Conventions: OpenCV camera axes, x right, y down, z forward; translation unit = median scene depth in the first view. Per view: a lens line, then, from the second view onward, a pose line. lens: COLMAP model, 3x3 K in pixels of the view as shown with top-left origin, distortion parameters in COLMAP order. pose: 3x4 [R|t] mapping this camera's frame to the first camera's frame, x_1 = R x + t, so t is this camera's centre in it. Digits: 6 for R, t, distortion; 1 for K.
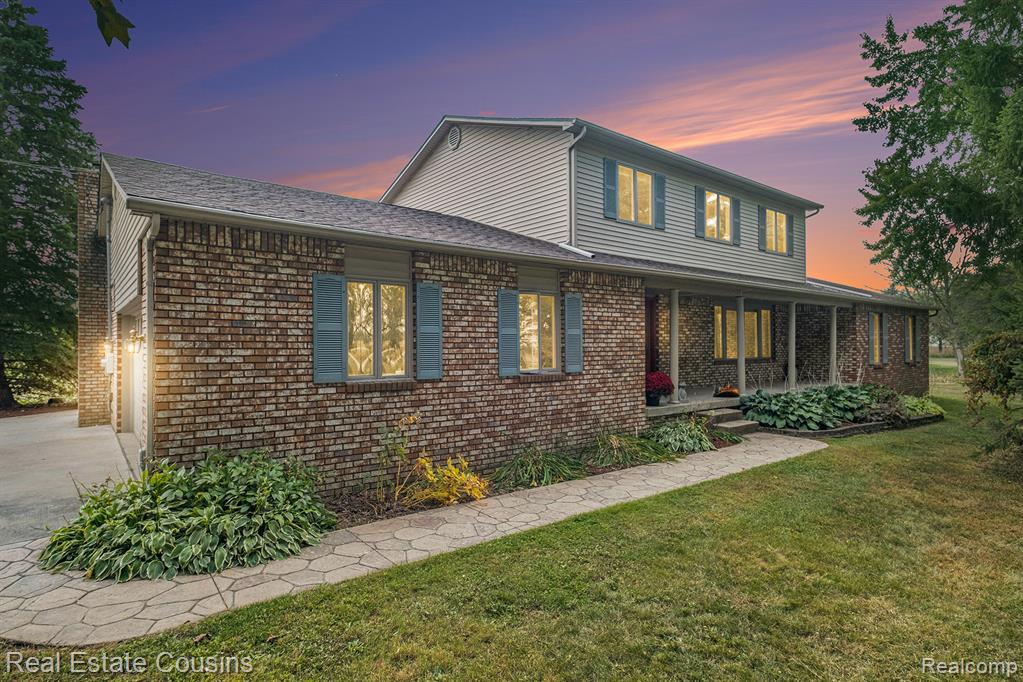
lens RADIAL K [[552.2, 0, 511.9], [0, 552.2, 339.3], [0, 0, 1]] dist [0.000129, -0.000054]
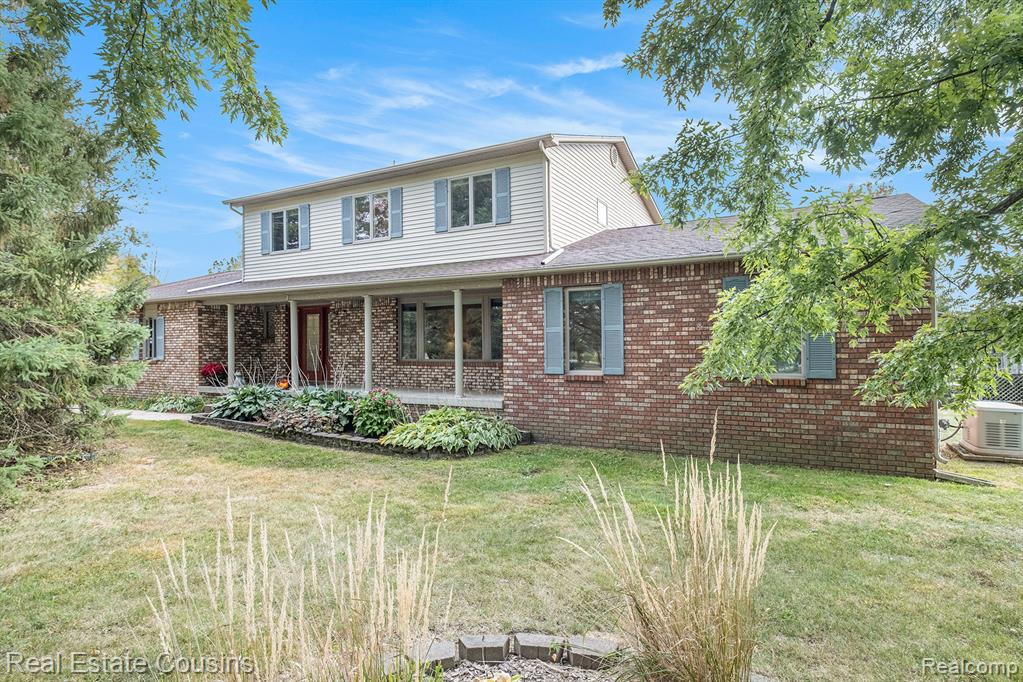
lens RADIAL K [[552.2, 0, 512.2], [0, 552.2, 346.2], [0, 0, 1]] dist [0.000129, -0.000054]
pose [[0.395950, -0.012413, -0.918188, 1.804567], [0.004895, 0.999923, -0.011407, 0.033551], [0.918259, 0.000023, 0.395980, 1.085483]]
